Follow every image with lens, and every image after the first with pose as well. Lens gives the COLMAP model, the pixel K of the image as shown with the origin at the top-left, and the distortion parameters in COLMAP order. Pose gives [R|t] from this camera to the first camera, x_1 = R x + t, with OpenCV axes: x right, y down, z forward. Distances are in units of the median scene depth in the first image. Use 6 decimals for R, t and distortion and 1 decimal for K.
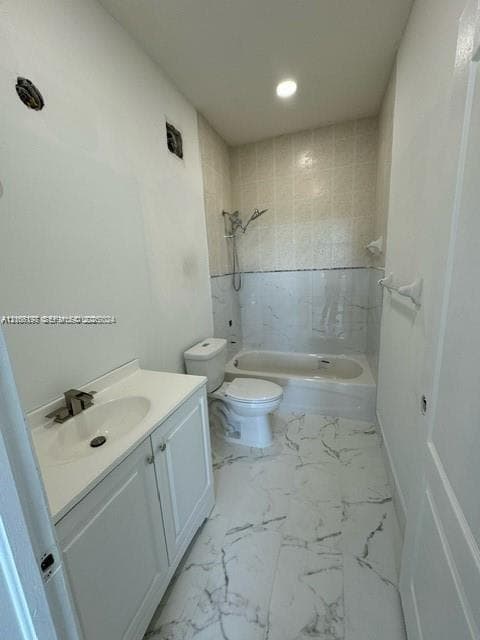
lens RADIAL K [[256.6, 0, 239.4], [0, 256.6, 319.7], [0, 0, 1]] dist [-0.000787, 0.000125]
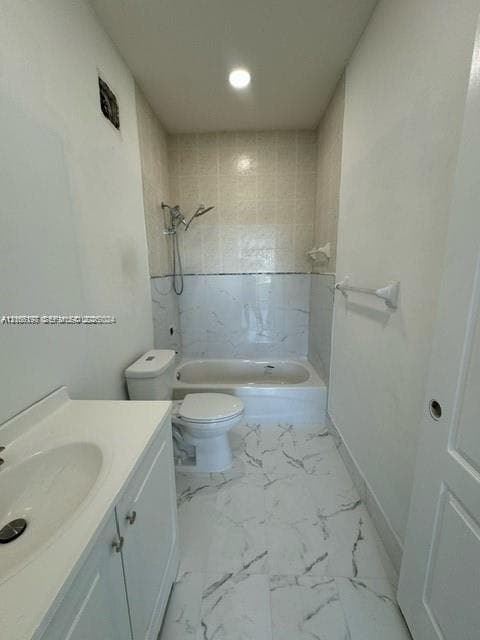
lens RADIAL K [[256.6, 0, 239.4], [0, 256.6, 319.7], [0, 0, 1]] dist [-0.000787, 0.000125]
pose [[0.953135, -0.020417, 0.301856, -0.106573], [0.027695, 0.999419, -0.019849, -0.002355], [-0.301275, 0.027278, 0.953147, 0.121292]]
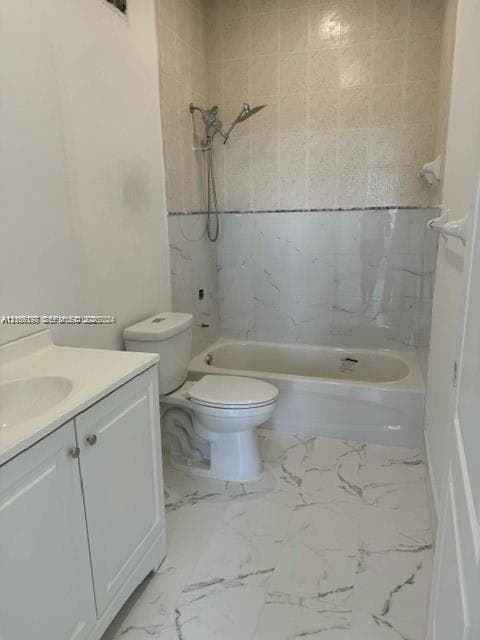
lens RADIAL K [[450.4, 0, 241.0], [0, 450.4, 322.4], [0, 0, 1]] dist [0.069071, -0.094927]
pose [[0.998627, 0.023524, 0.046814, 0.017286], [-0.024795, 0.999334, 0.026763, 0.068584], [-0.046153, -0.027887, 0.998545, -0.107311]]
